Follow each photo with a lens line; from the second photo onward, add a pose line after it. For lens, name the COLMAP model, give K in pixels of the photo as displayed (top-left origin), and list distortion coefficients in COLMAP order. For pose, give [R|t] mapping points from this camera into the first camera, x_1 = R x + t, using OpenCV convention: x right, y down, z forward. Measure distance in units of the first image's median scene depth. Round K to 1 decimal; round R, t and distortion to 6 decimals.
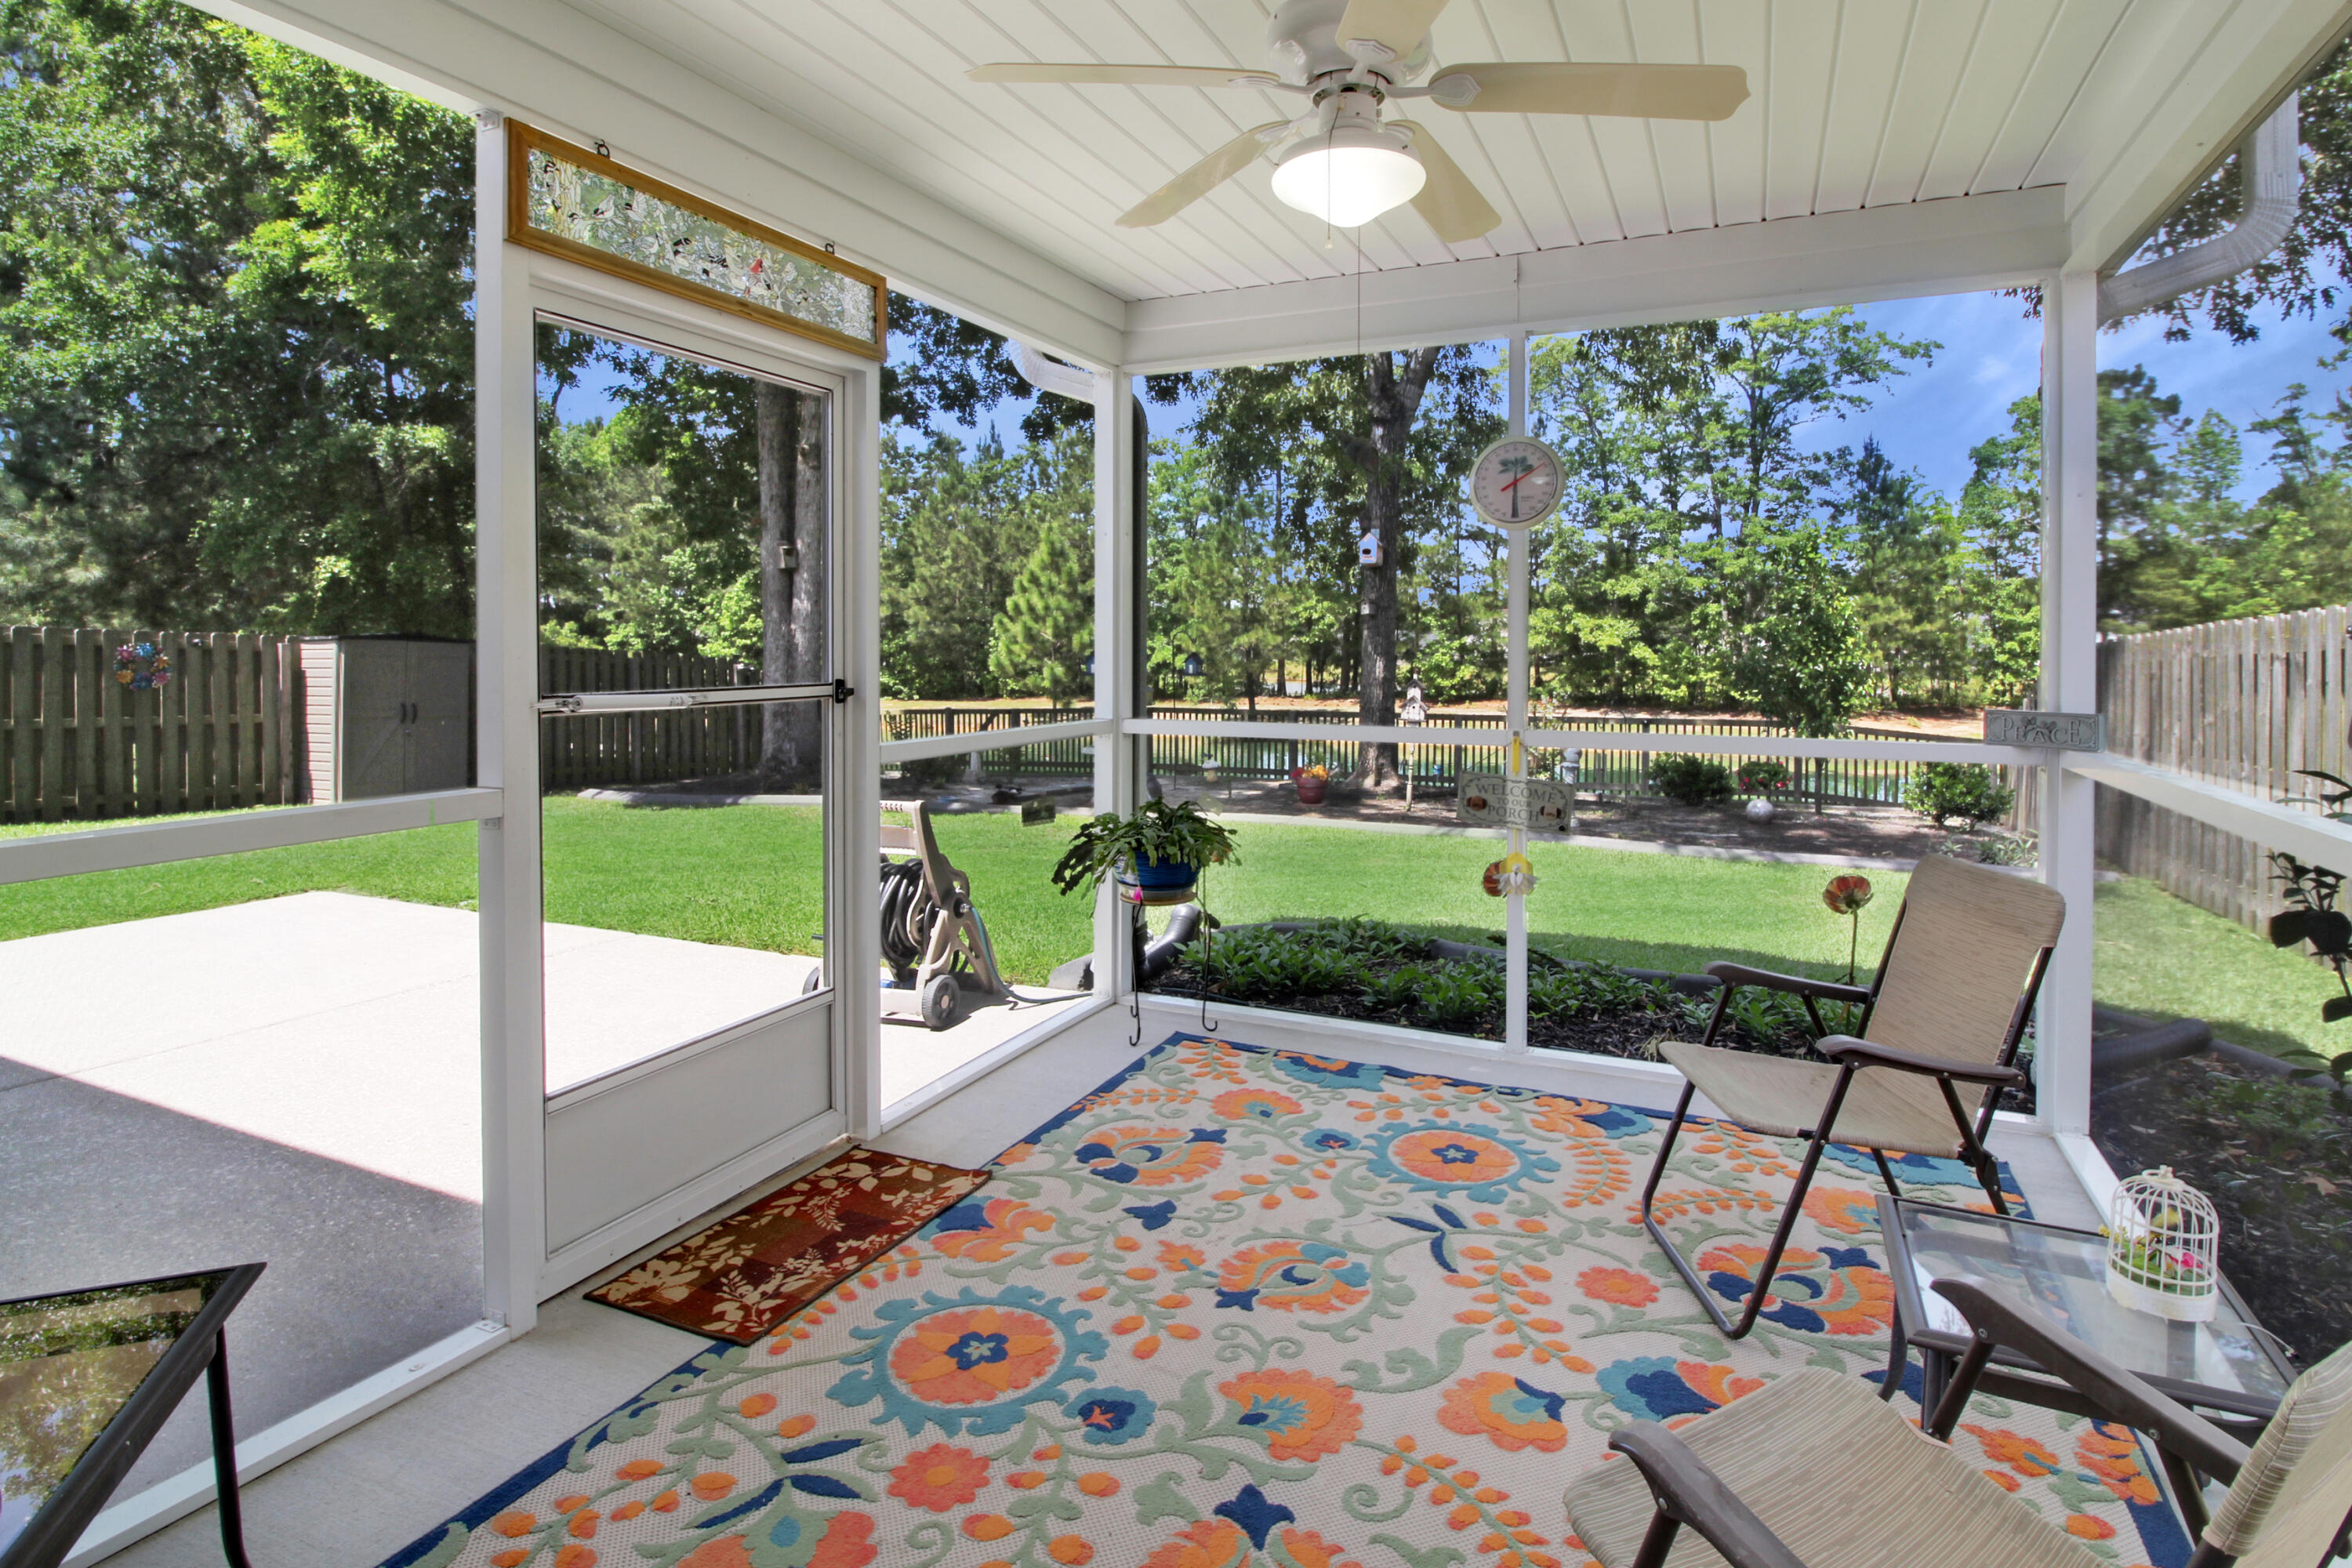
lens RADIAL K [[1149.5, 0, 1182.8], [0, 1149.5, 782.5], [0, 0, 1]] dist [-0.010410, -0.004927]
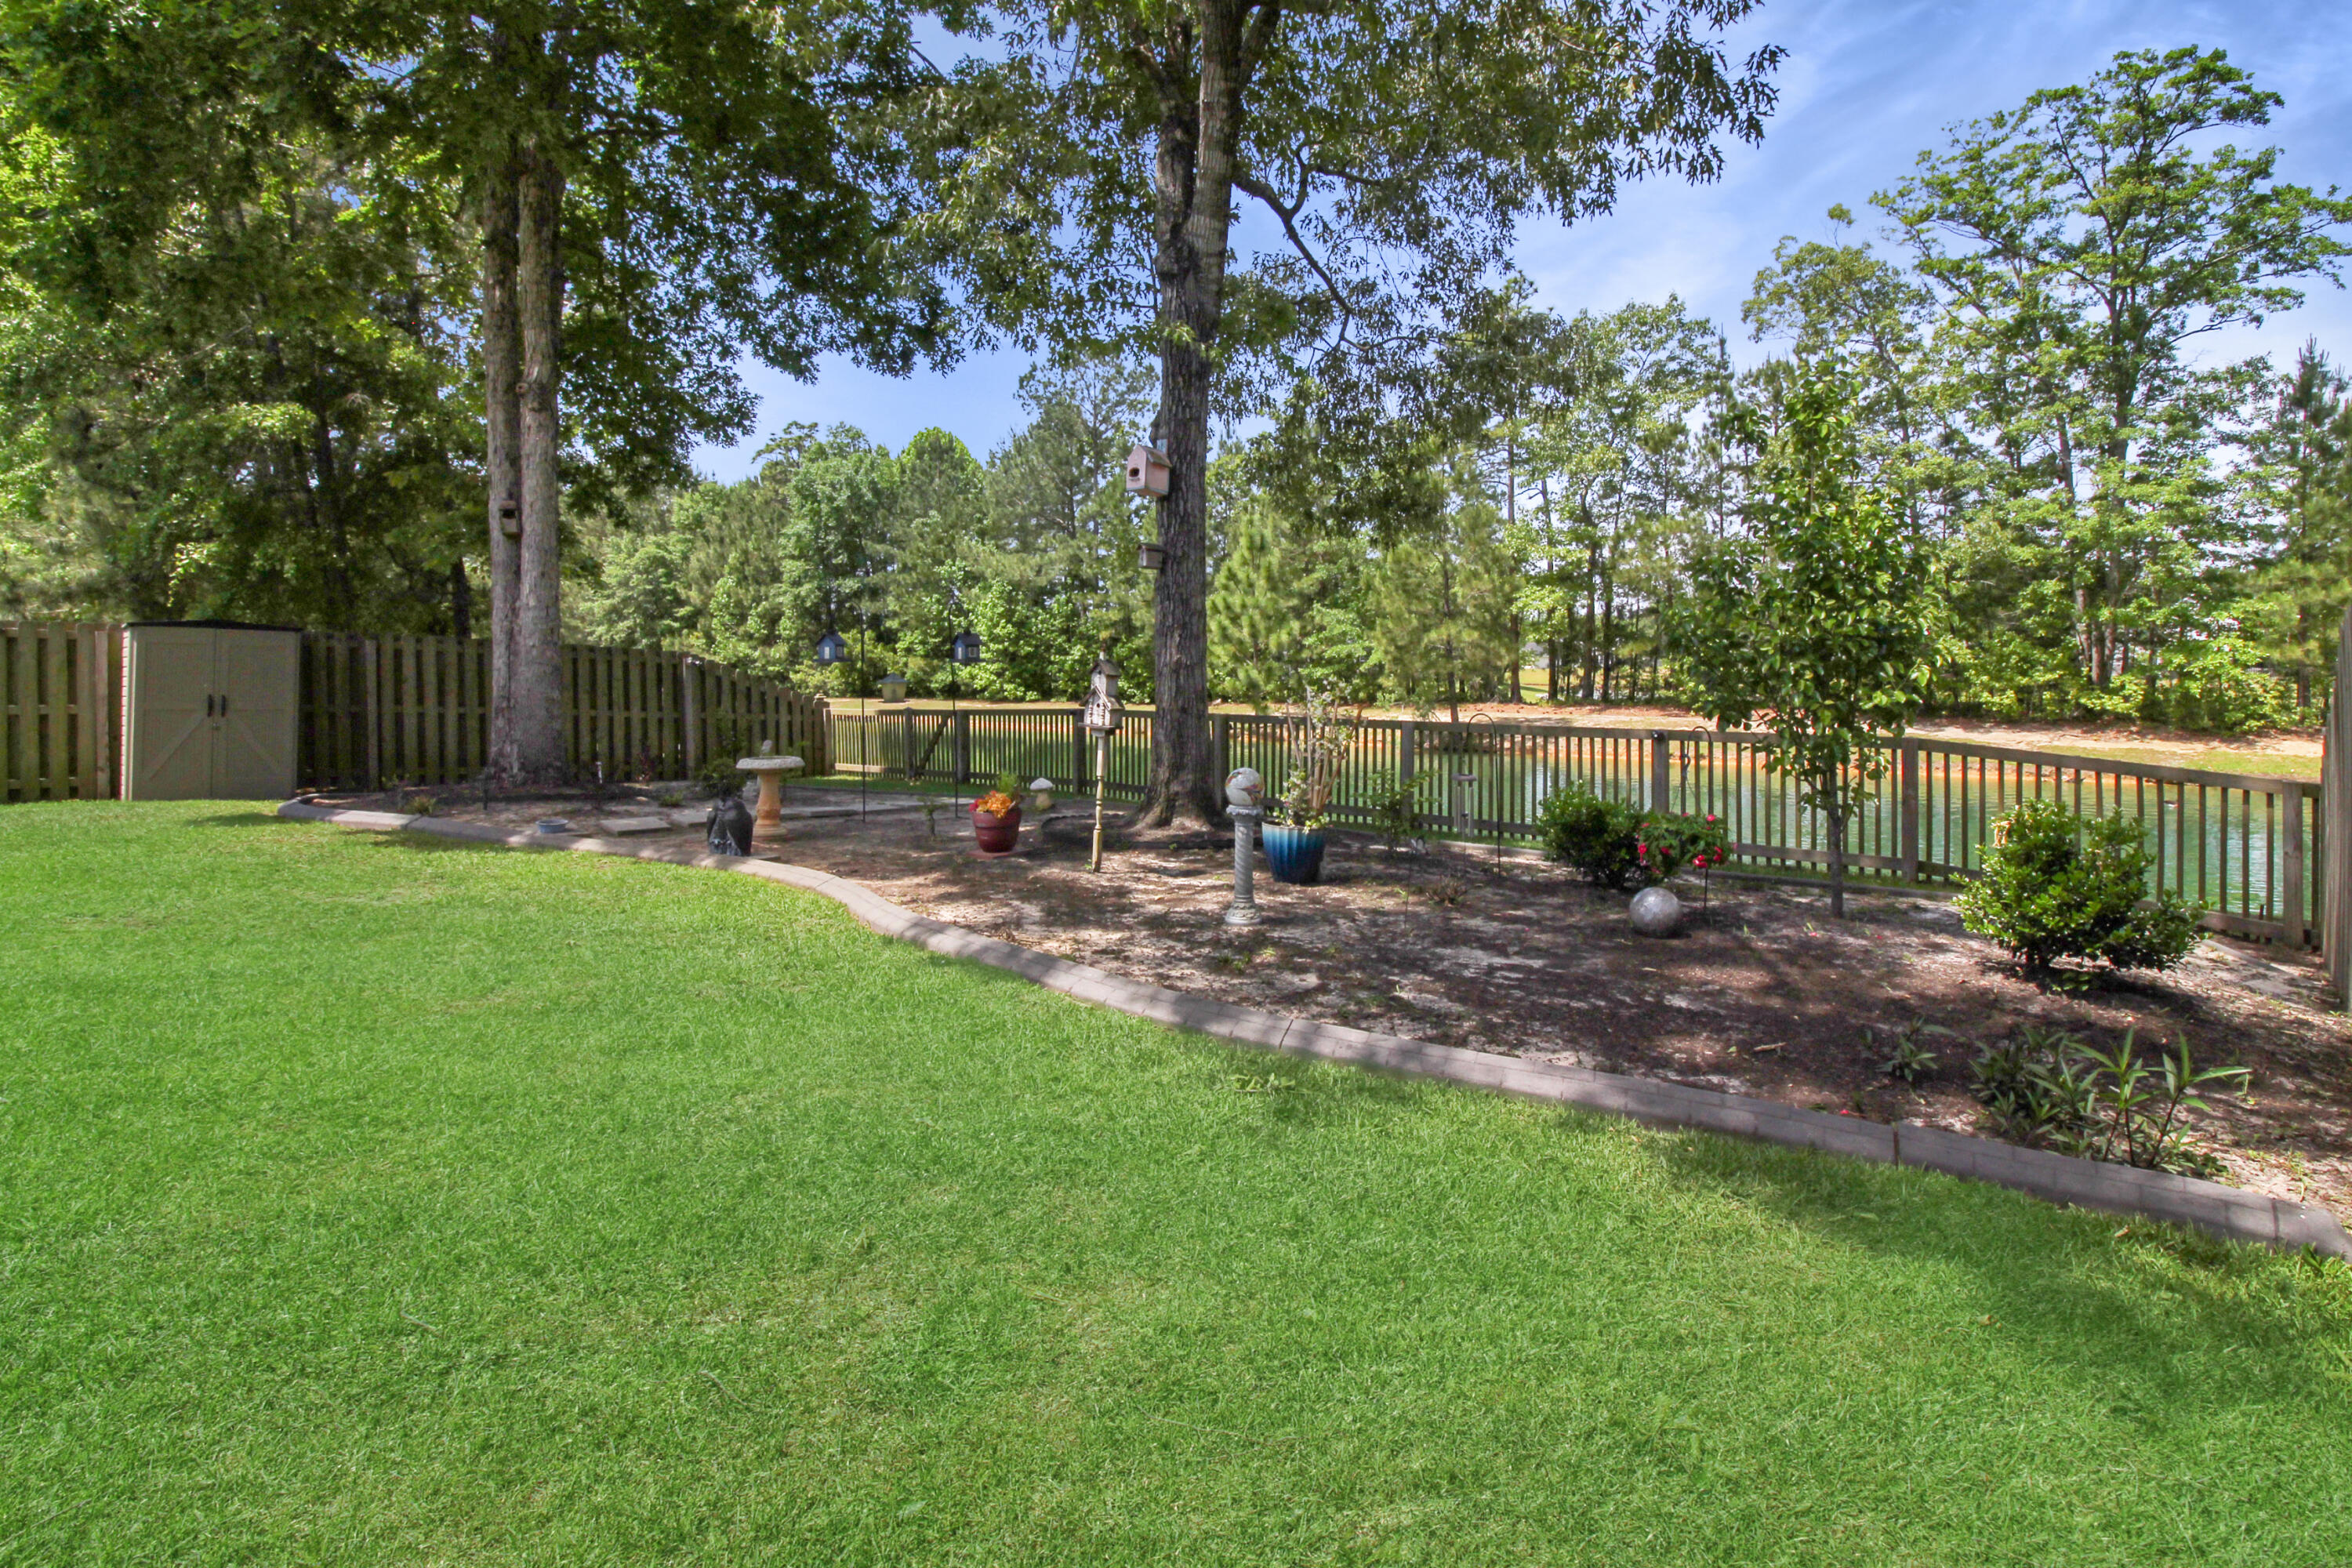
lens RADIAL K [[1149.5, 0, 1208.2], [0, 1149.5, 739.0], [0, 0, 1]] dist [-0.010410, -0.004927]
pose [[0.958235, 0.014737, -0.285604, 0.146063], [-0.027811, 0.998740, -0.041775, -0.006849], [0.284628, 0.047973, 0.957437, 0.135678]]
